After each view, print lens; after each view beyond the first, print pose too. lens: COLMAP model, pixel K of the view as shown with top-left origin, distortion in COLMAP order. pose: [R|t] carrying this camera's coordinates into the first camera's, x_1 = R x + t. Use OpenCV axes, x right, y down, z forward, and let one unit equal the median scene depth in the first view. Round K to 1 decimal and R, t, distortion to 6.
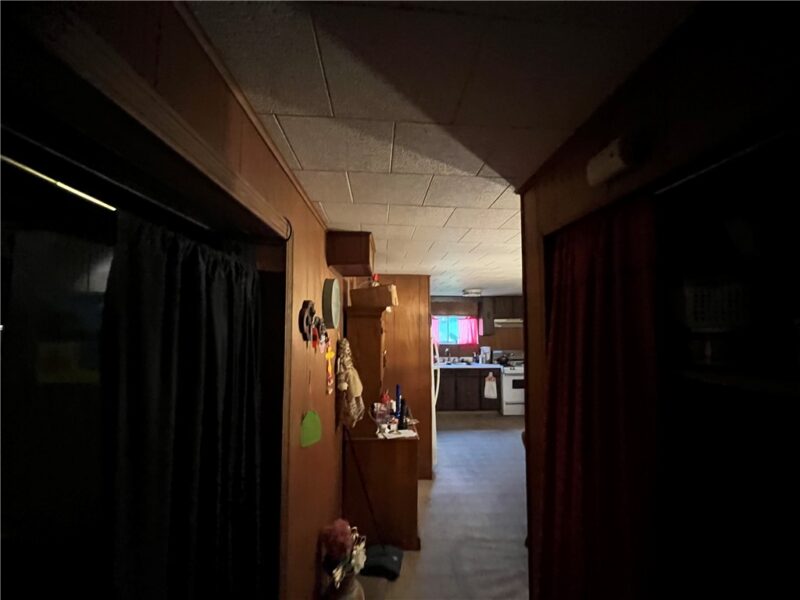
lens RADIAL K [[321.1, 0, 400.0], [0, 321.1, 300.0], [0, 0, 1]] dist [-0.008503, -0.000001]
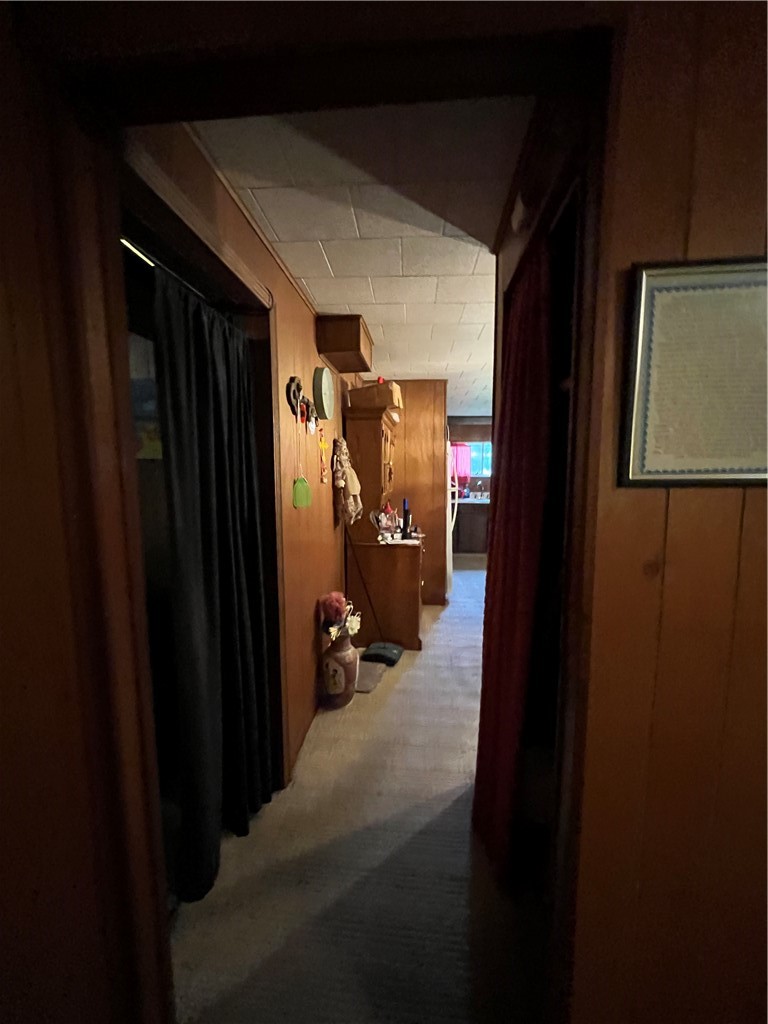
lens RADIAL K [[414.7, 0, 384.0], [0, 414.7, 512.0], [0, 0, 1]] dist [0.000319, 0.000123]
pose [[0.991497, 0.007991, -0.129883, 0.144278], [0.013752, 0.986089, 0.165647, 0.165209], [0.129400, -0.166025, 0.977595, -0.295442]]
